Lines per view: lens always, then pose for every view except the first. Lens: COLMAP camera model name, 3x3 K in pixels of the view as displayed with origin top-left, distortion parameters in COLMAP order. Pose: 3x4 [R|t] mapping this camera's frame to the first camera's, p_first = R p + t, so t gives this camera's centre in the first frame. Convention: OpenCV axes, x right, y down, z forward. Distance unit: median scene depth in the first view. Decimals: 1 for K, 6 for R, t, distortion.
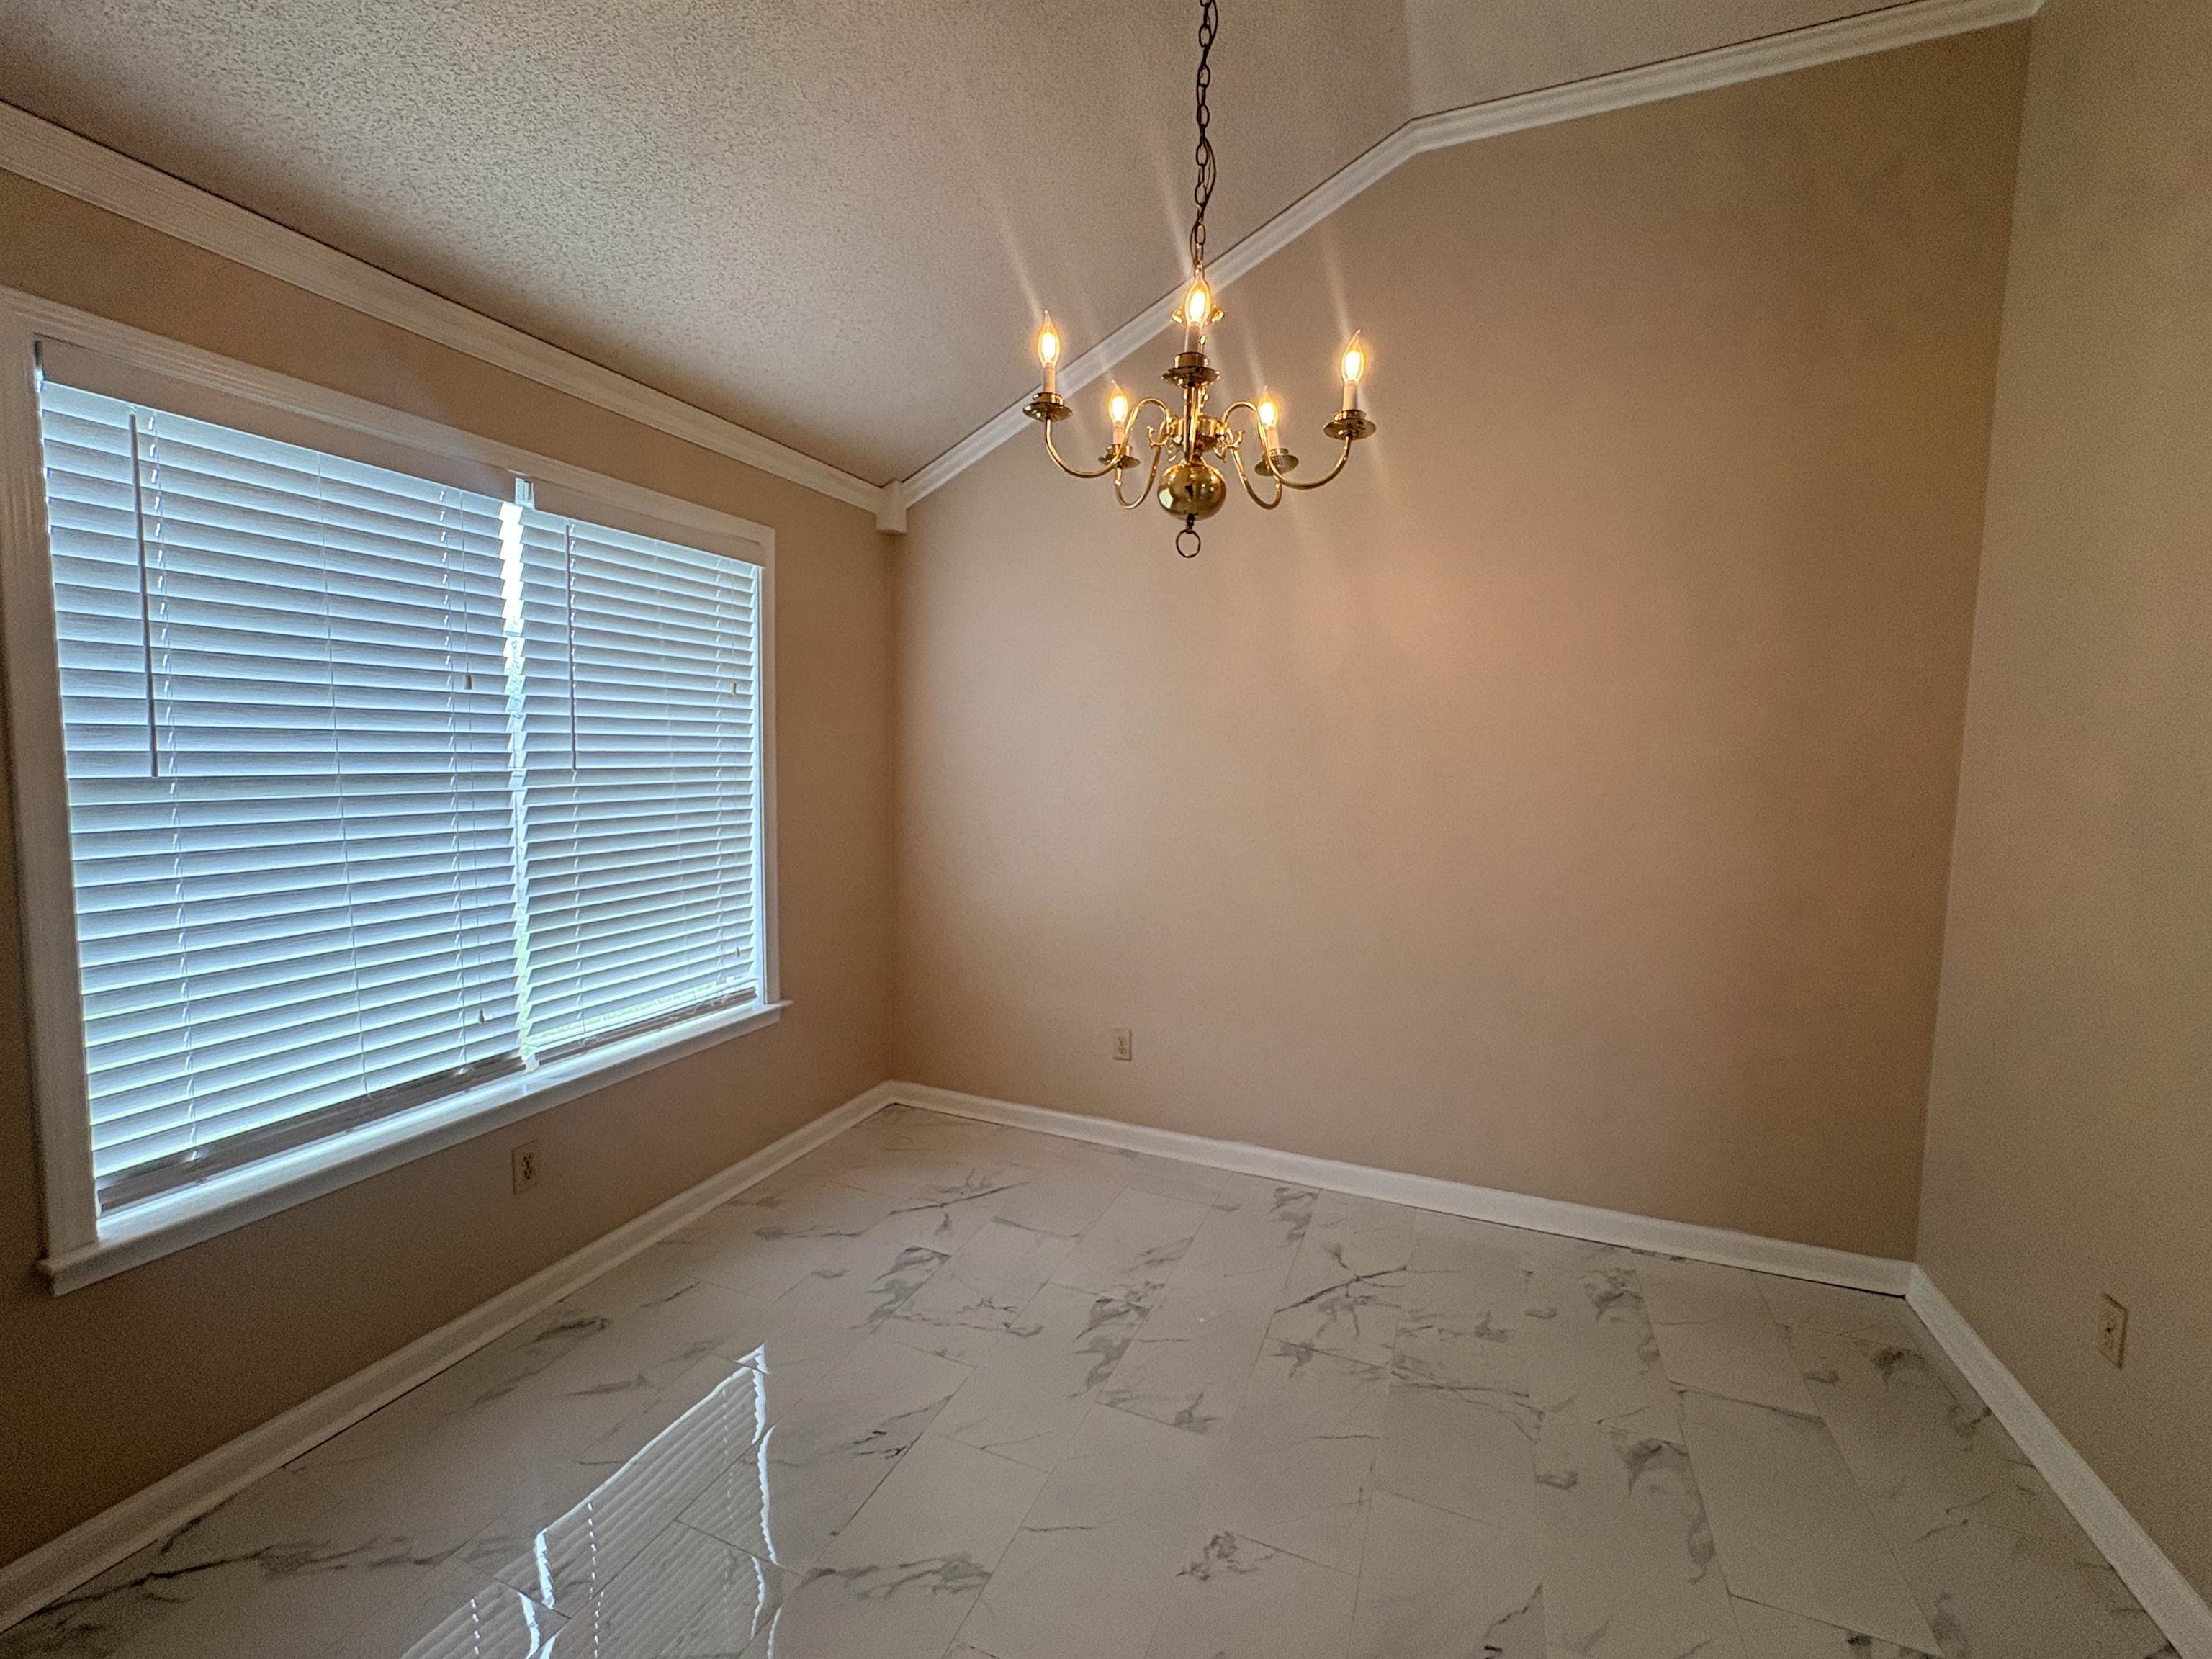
lens RADIAL K [[926.1, 0, 1103.0], [0, 926.1, 825.0], [0, 0, 1]] dist [-0.002303, 0.000669]
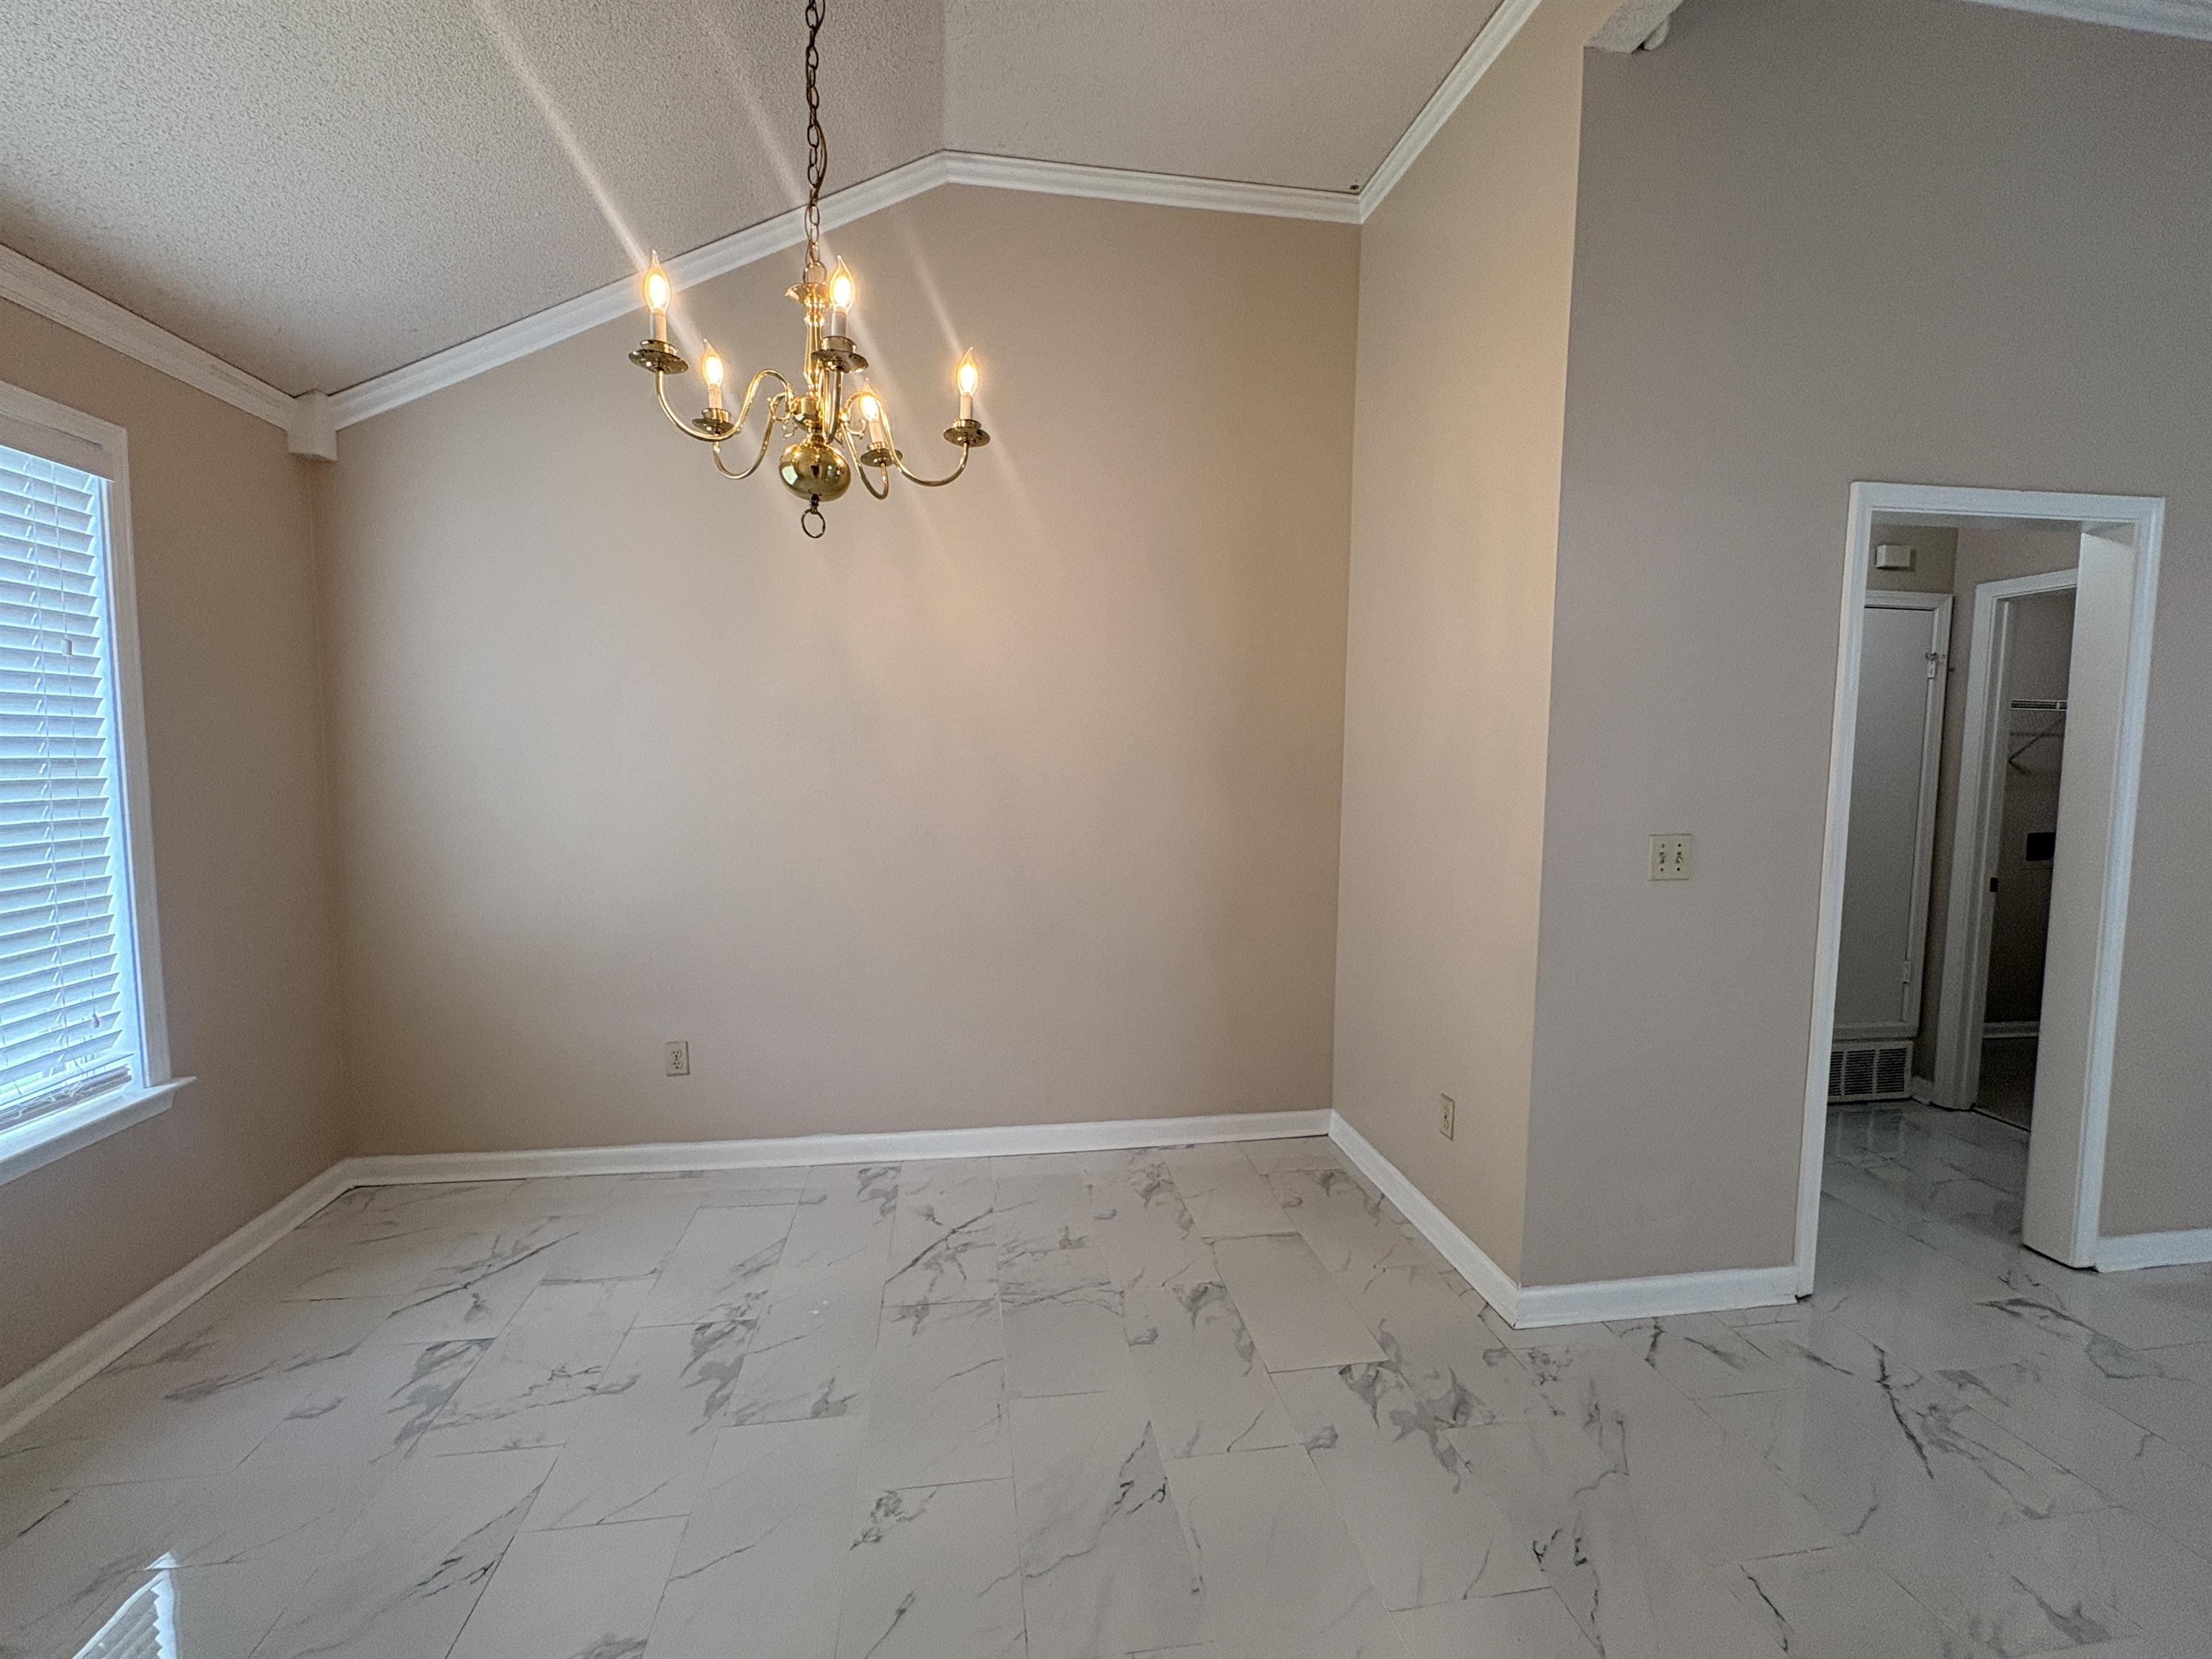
lens RADIAL K [[926.1, 0, 1103.0], [0, 926.1, 825.0], [0, 0, 1]] dist [-0.002303, 0.000669]
pose [[0.852984, -0.046443, 0.519866, -0.118050], [0.043945, 0.998887, 0.017133, 0.011452], [-0.520083, 0.008231, 0.854076, -0.007981]]
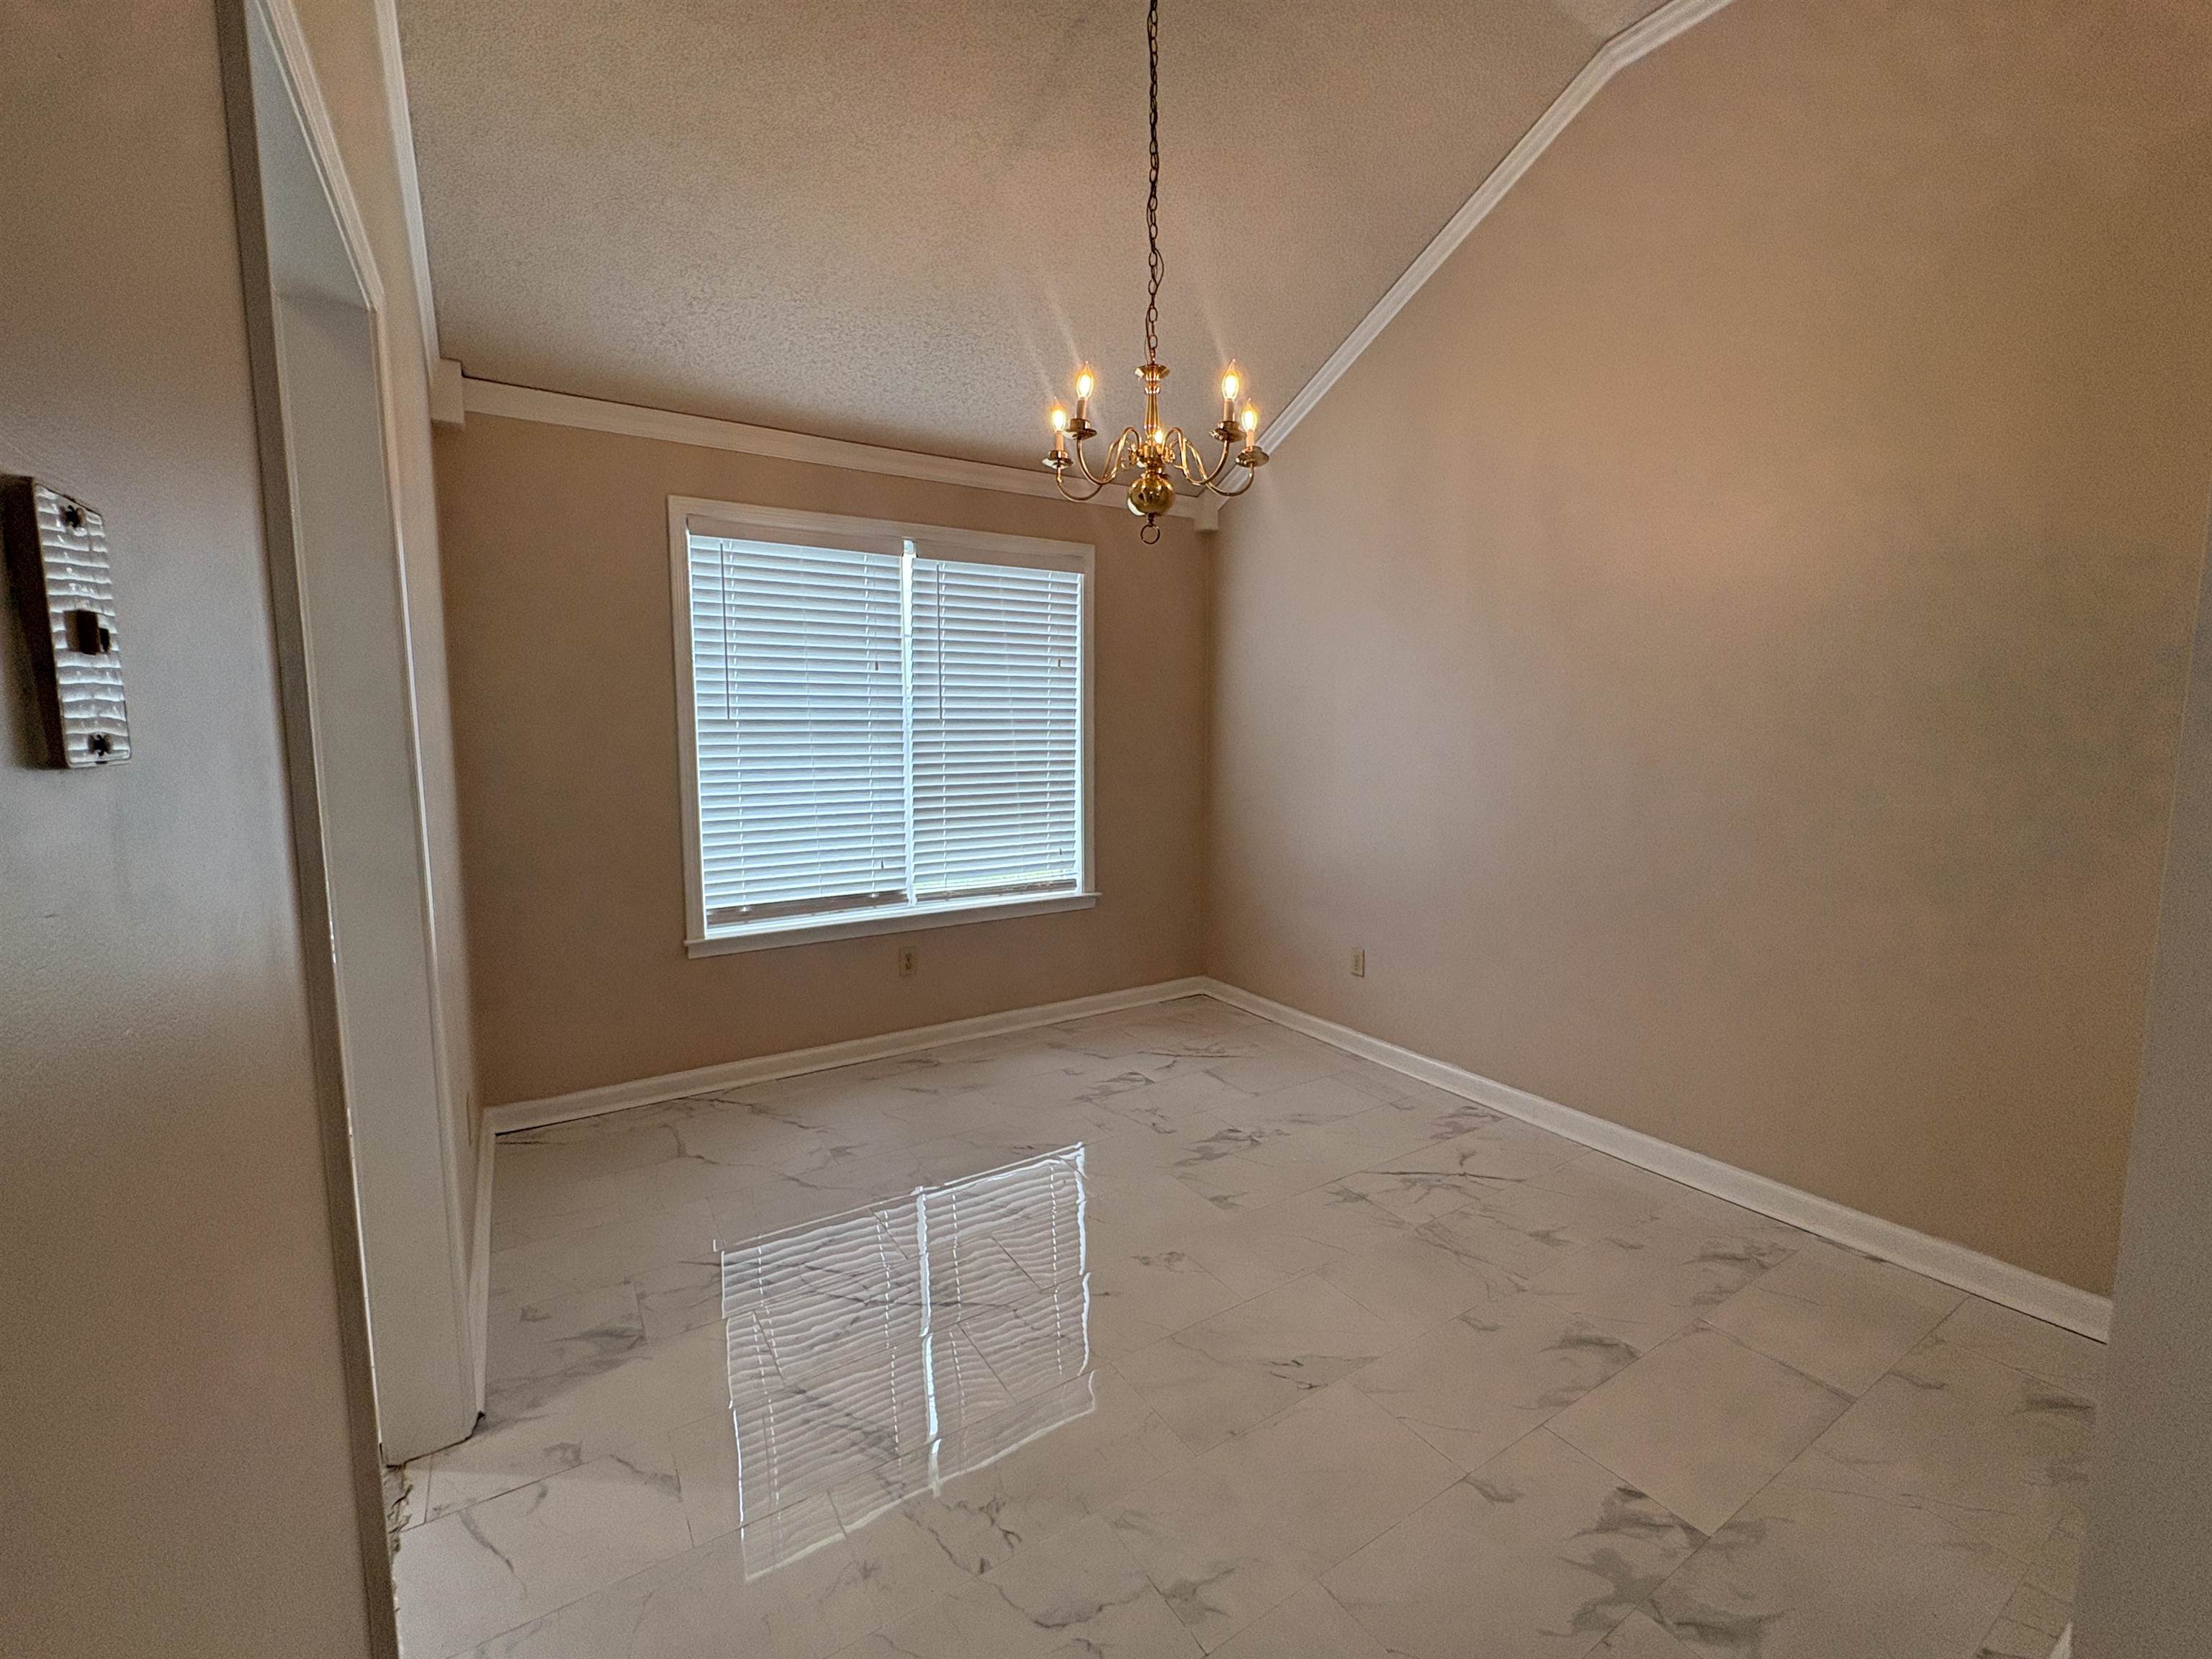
lens RADIAL K [[926.1, 0, 1103.0], [0, 926.1, 825.0], [0, 0, 1]] dist [-0.002303, 0.000669]
pose [[0.814772, 0.040652, -0.578355, 0.573923], [-0.030640, 0.999164, 0.027066, 0.069478], [0.578971, -0.004331, 0.815336, -0.133043]]
